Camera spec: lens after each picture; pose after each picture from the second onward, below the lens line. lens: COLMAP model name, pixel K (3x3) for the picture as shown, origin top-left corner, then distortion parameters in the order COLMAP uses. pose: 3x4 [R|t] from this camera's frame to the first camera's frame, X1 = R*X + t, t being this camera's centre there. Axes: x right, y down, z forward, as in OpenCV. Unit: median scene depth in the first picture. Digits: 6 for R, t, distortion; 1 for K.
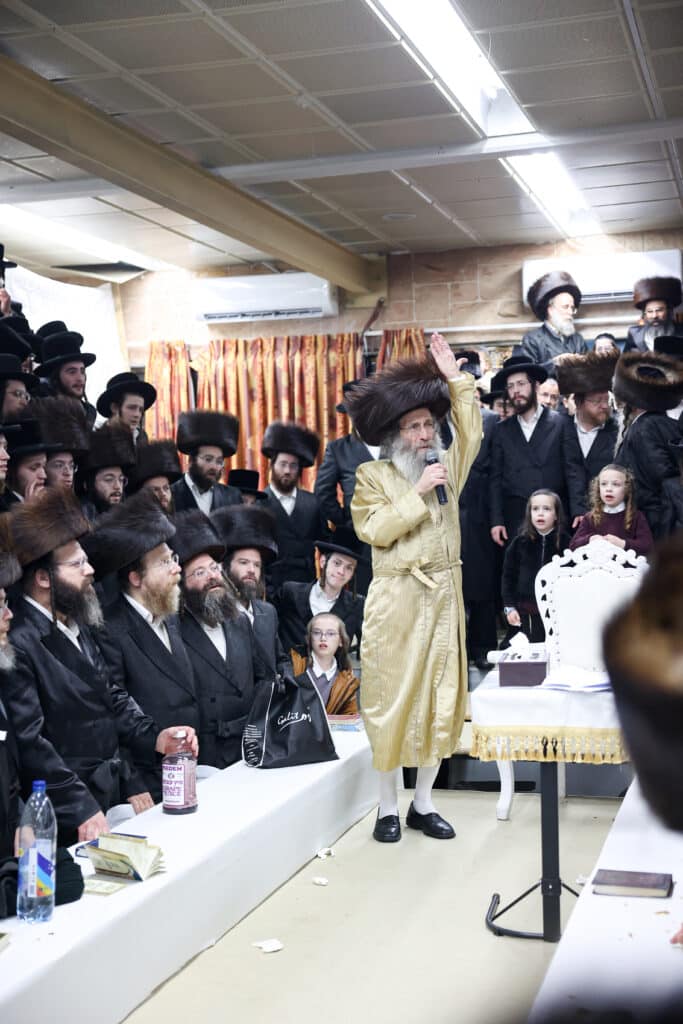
lens RADIAL K [[1497.5, 0, 341.5], [0, 1497.5, 512.0], [0, 0, 1]] dist [0.138373, -0.017421]
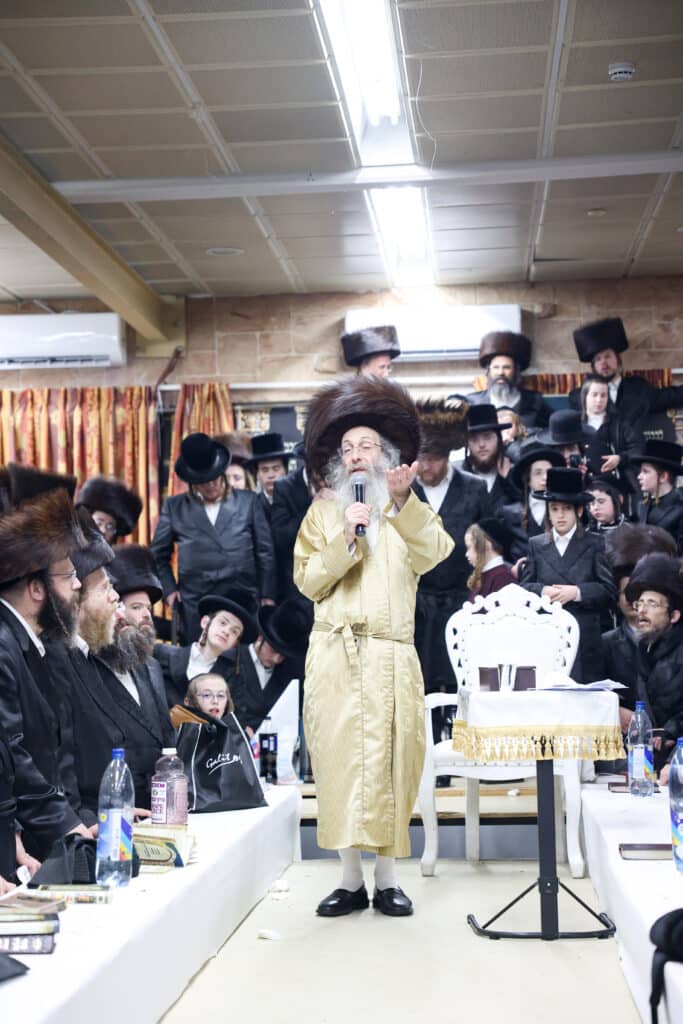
lens RADIAL K [[1979.4, 0, 344.5], [0, 1979.4, 523.7], [0, 0, 1]] dist [0.250556, 0.009585]
pose [[0.978975, 0.015671, 0.203380, -0.115414], [-0.000662, 0.997284, -0.073655, 0.044014], [-0.203981, 0.071972, 0.976326, -0.127998]]
